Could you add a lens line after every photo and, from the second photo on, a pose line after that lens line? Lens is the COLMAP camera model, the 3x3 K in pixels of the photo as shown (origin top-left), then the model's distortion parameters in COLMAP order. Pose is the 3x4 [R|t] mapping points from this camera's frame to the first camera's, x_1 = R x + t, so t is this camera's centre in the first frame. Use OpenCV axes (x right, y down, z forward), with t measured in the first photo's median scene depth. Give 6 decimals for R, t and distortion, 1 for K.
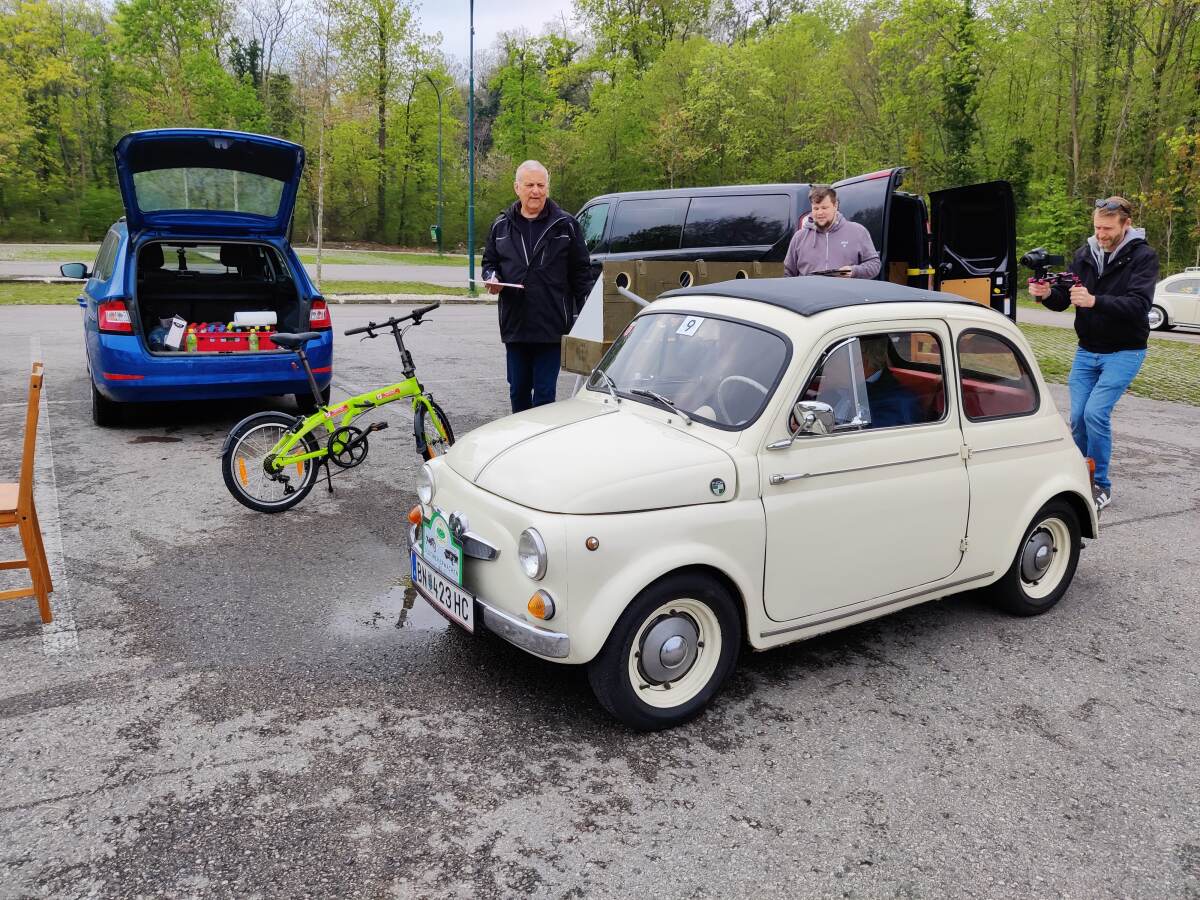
lens RADIAL K [[870.3, 0, 624.3], [0, 870.3, 476.5], [0, 0, 1]] dist [-0.009426, 0.000857]
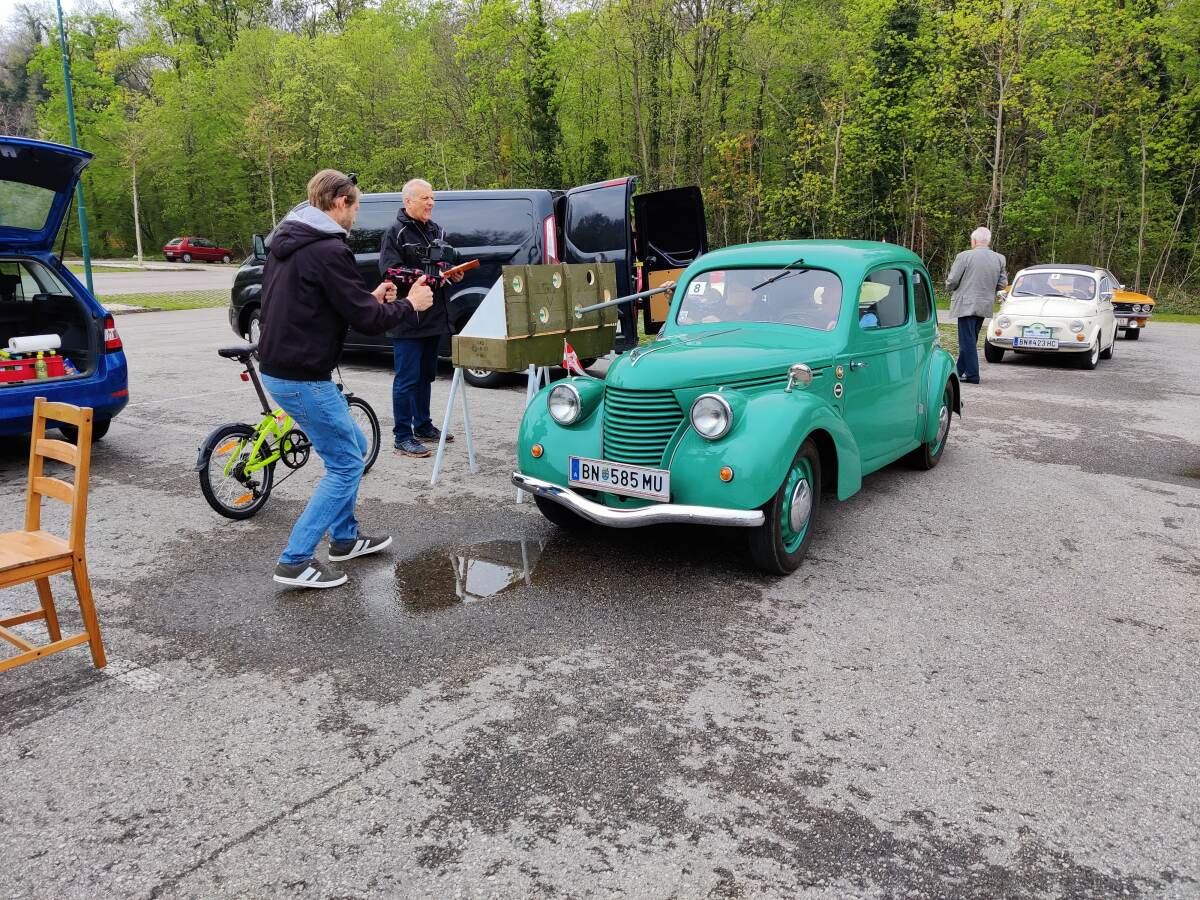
lens RADIAL K [[870.3, 0, 598.5], [0, 870.3, 457.3], [0, 0, 1]] dist [-0.009426, 0.000857]
pose [[0.912120, -0.121508, 0.391501, -0.272872], [0.127225, 0.991808, 0.011413, -0.000676], [-0.389680, 0.039399, 0.920107, -0.049561]]
